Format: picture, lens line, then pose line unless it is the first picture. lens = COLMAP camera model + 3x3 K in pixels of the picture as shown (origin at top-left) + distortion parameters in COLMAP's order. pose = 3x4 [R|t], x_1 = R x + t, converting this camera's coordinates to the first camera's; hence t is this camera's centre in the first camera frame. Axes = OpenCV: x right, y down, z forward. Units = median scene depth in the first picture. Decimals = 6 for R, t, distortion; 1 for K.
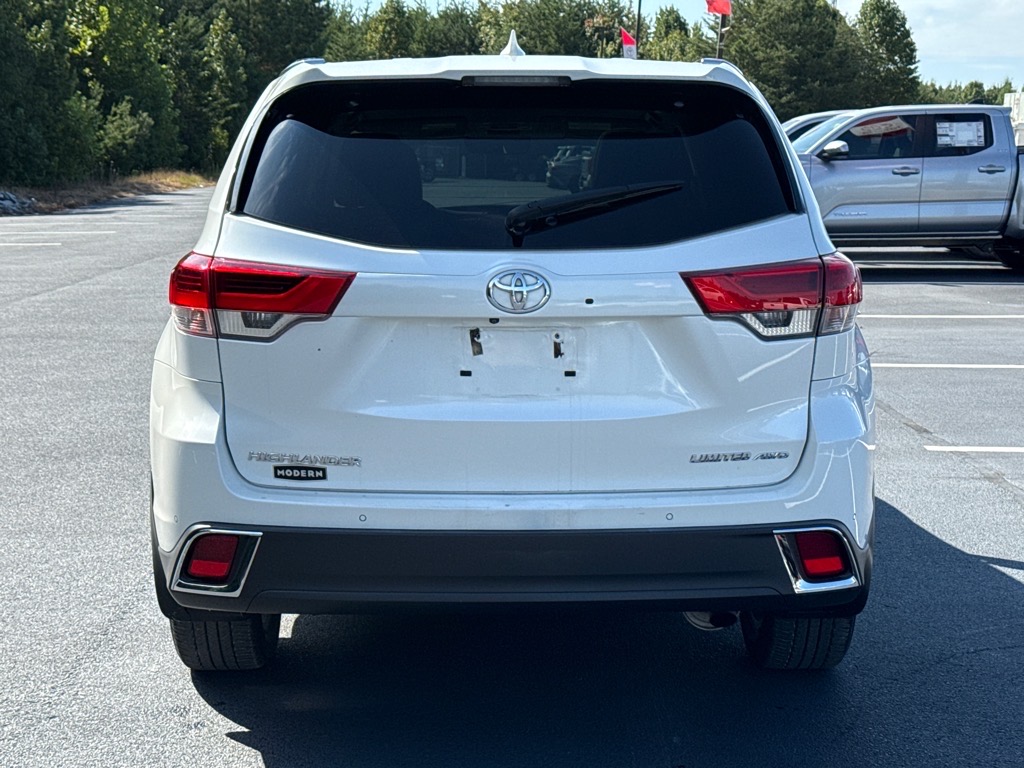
lens RADIAL K [[1683.0, 0, 510.3], [0, 1683.0, 381.4], [0, 0, 1]] dist [0.237984, 0.000000]
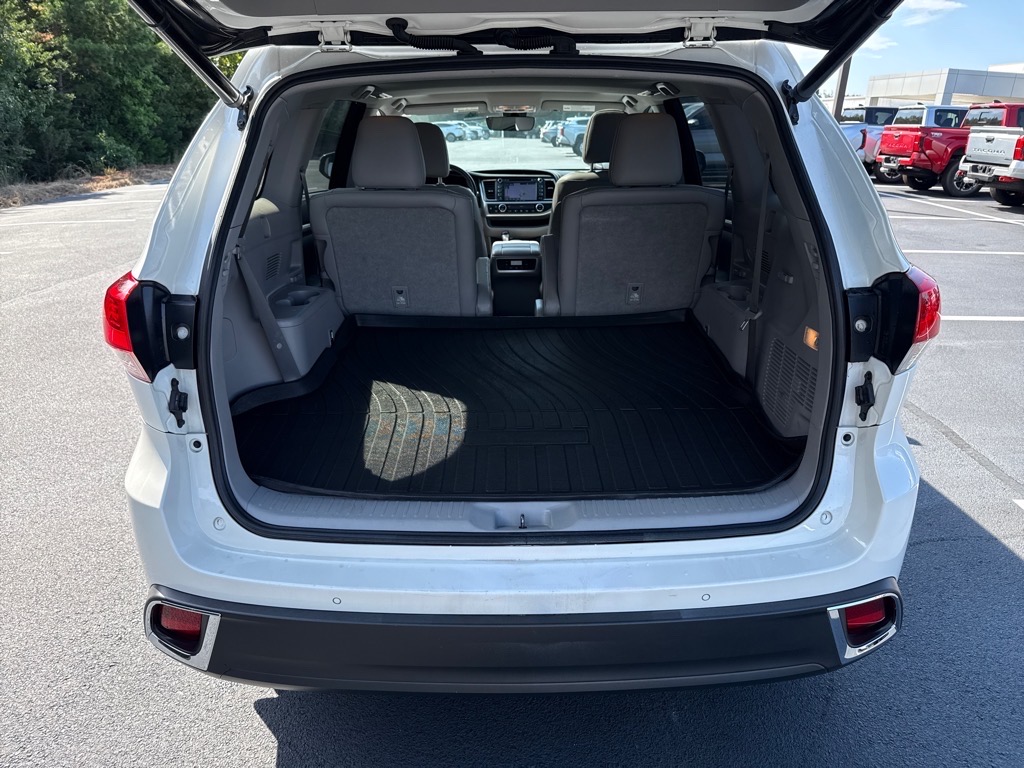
lens RADIAL K [[710.9, 0, 512.0], [0, 710.9, 388.4], [0, 0, 1]] dist [0.022617, -0.007718]
pose [[0.999843, -0.001635, -0.017648, 0.004649], [0.005438, 0.976015, 0.217637, -0.089075], [0.016869, -0.217699, 0.975870, 0.623509]]
